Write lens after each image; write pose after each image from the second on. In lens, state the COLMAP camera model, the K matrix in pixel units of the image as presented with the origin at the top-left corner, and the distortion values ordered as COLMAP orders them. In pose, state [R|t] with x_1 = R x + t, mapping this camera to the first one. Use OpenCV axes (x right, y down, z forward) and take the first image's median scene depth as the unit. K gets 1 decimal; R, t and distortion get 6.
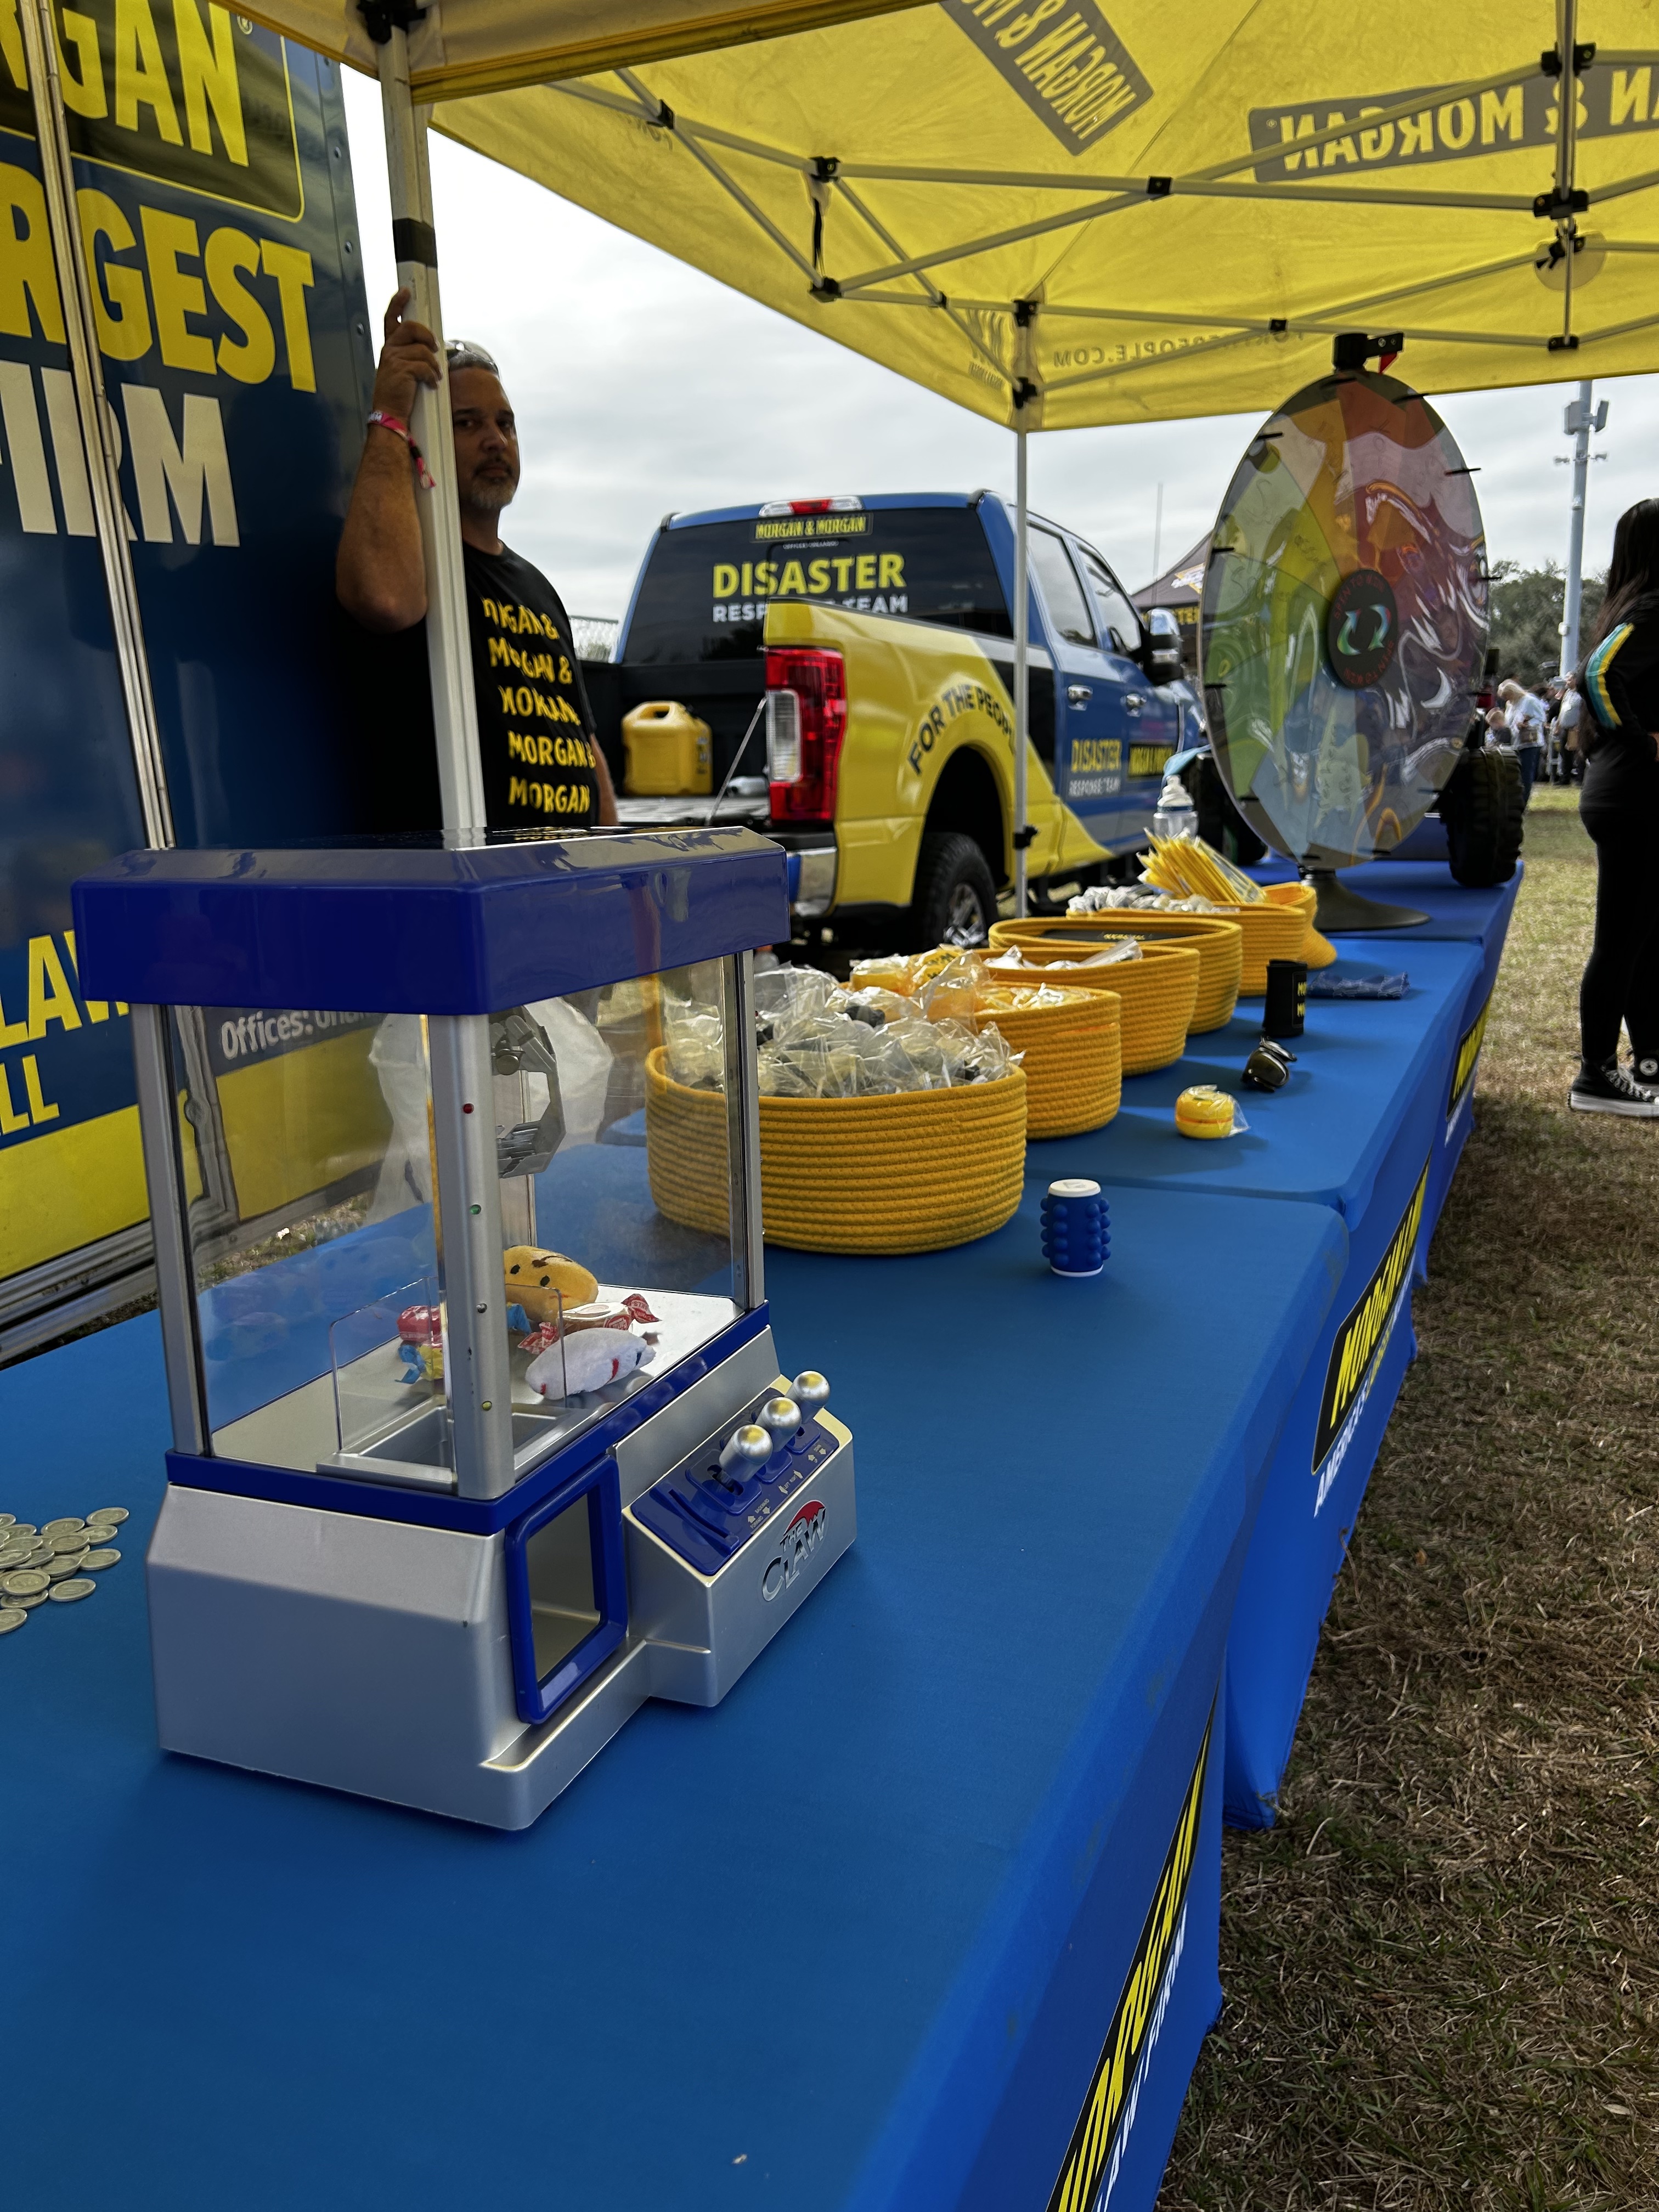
lens RADIAL K [[1699.3, 0, 820.9], [0, 1699.3, 1121.8], [0, 0, 1]] dist [0.054807, -0.061548]
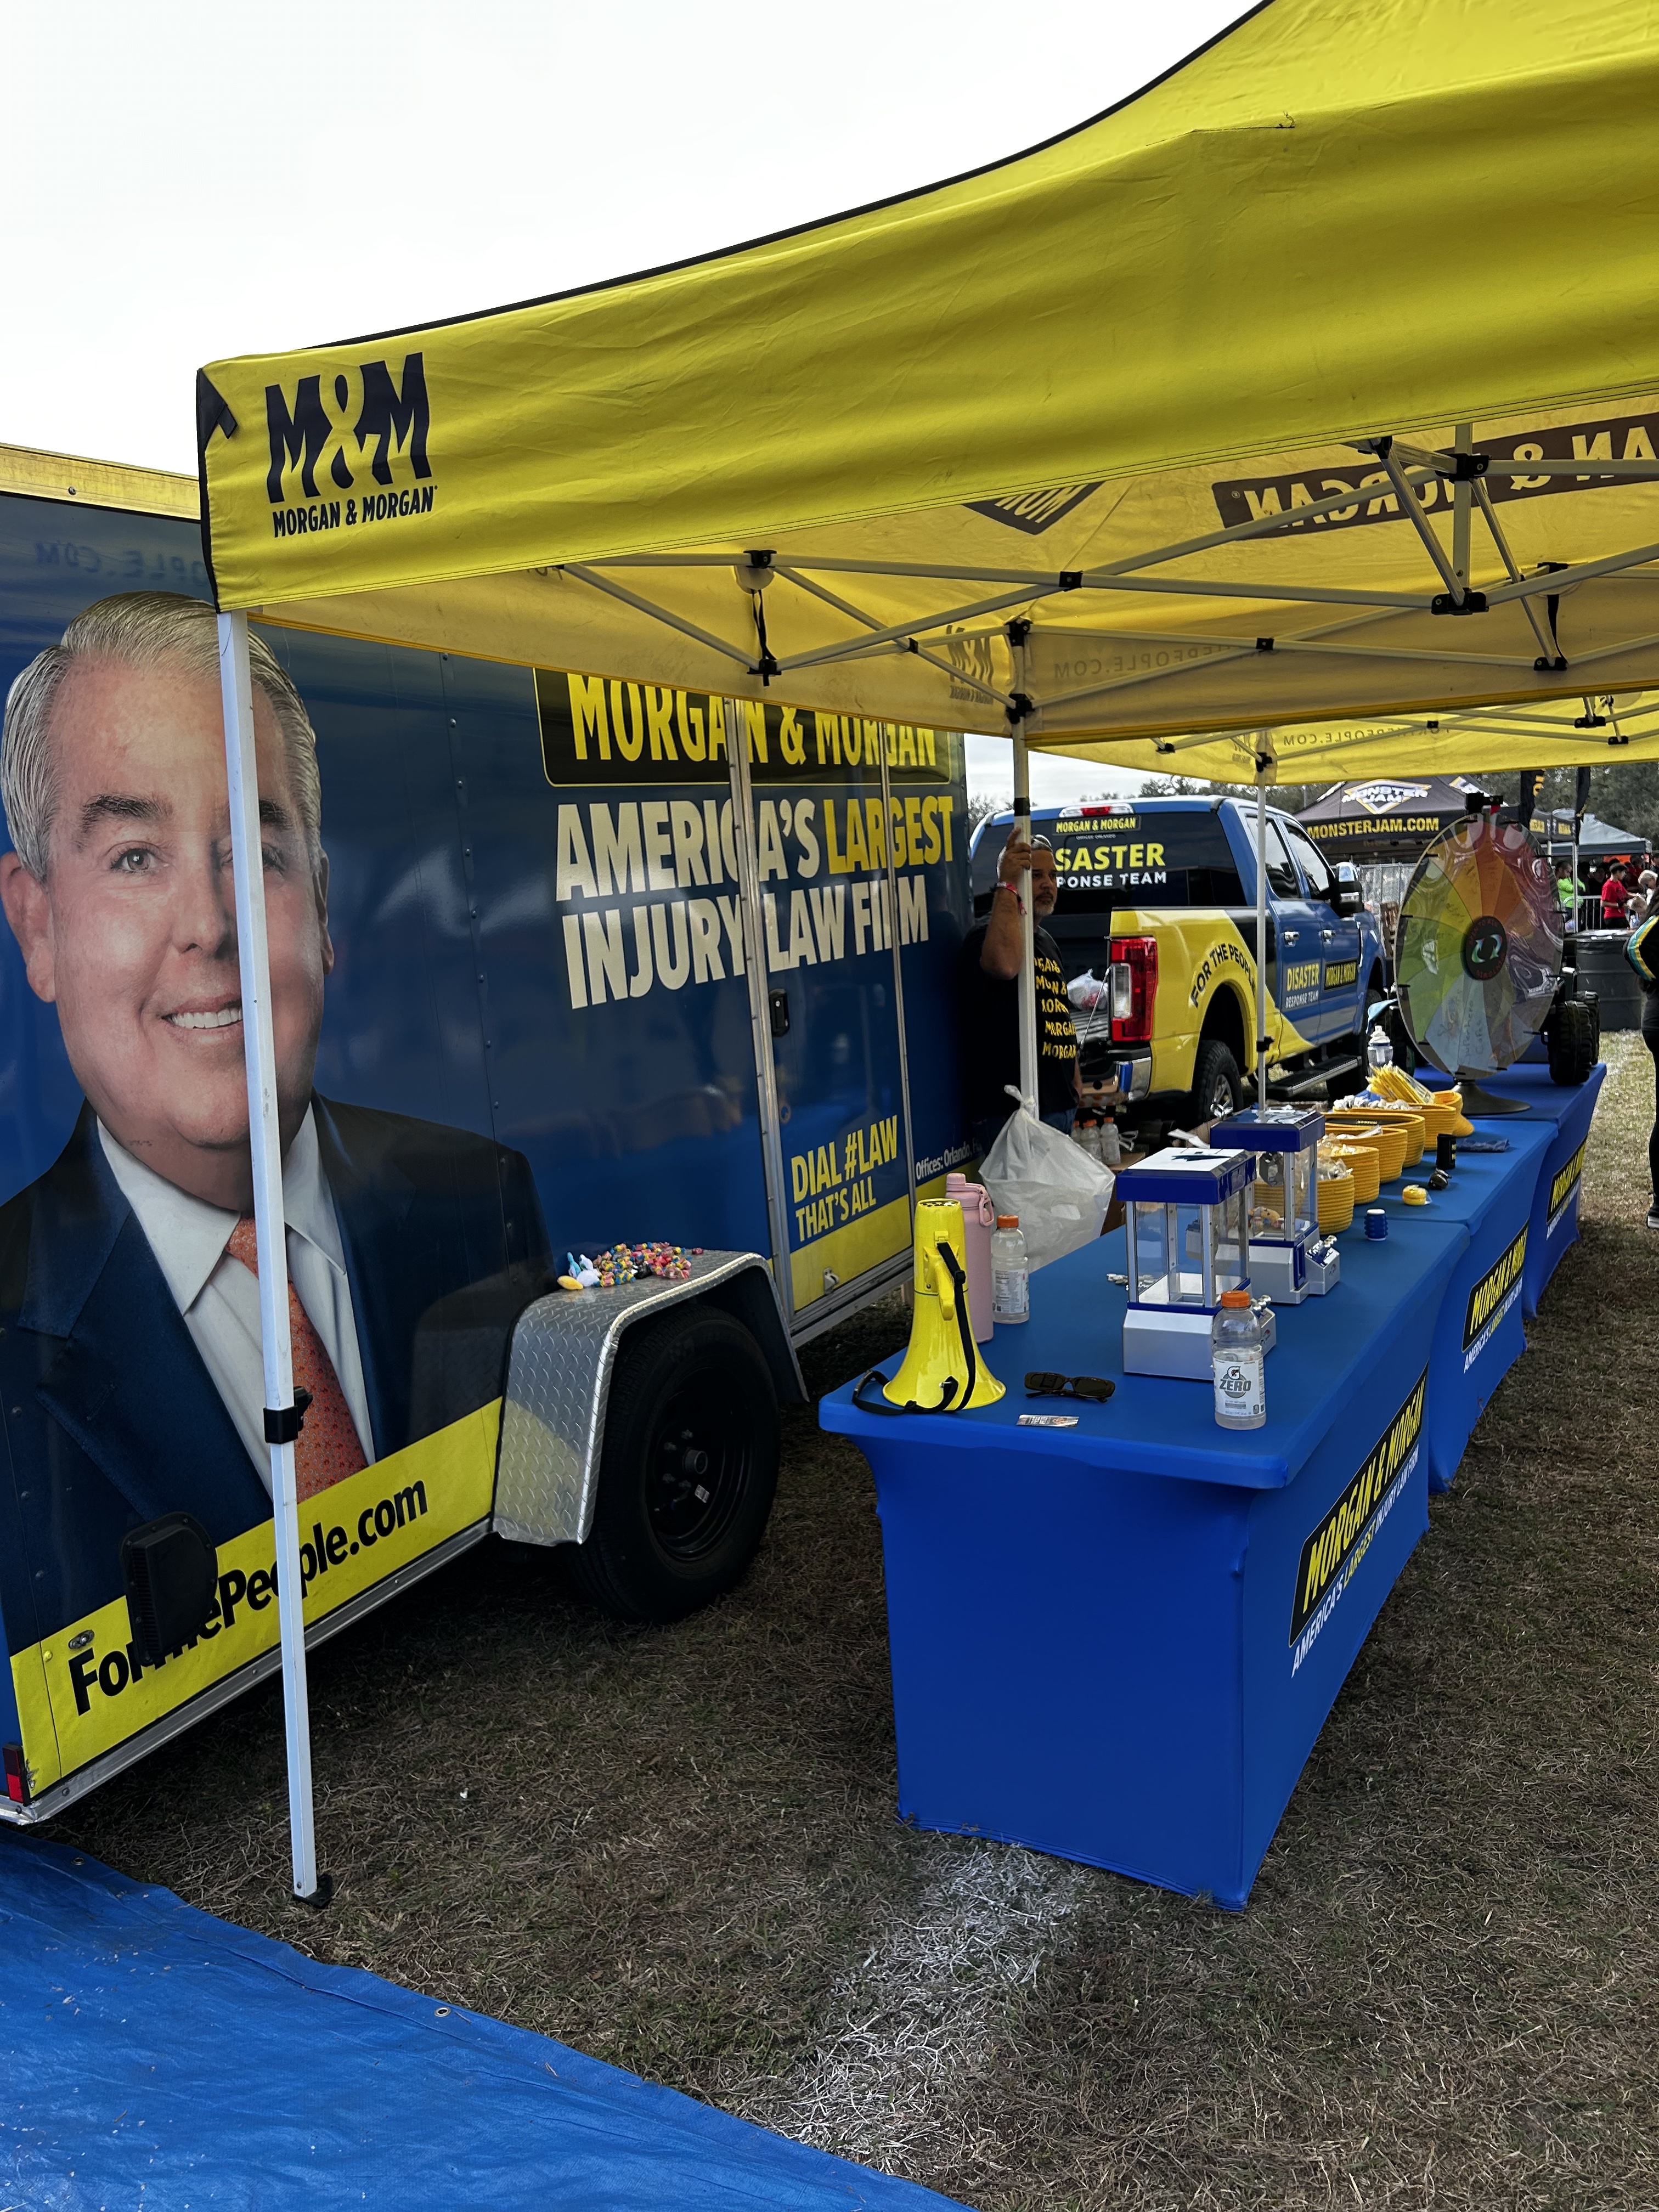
lens RADIAL K [[1699.3, 0, 815.9], [0, 1699.3, 1145.4], [0, 0, 1]] dist [0.054807, -0.061548]
pose [[0.995851, -0.001957, -0.090974, -0.198933], [-0.005182, 0.996927, -0.078169, 0.056995], [0.090848, 0.078316, 0.992781, -0.747178]]
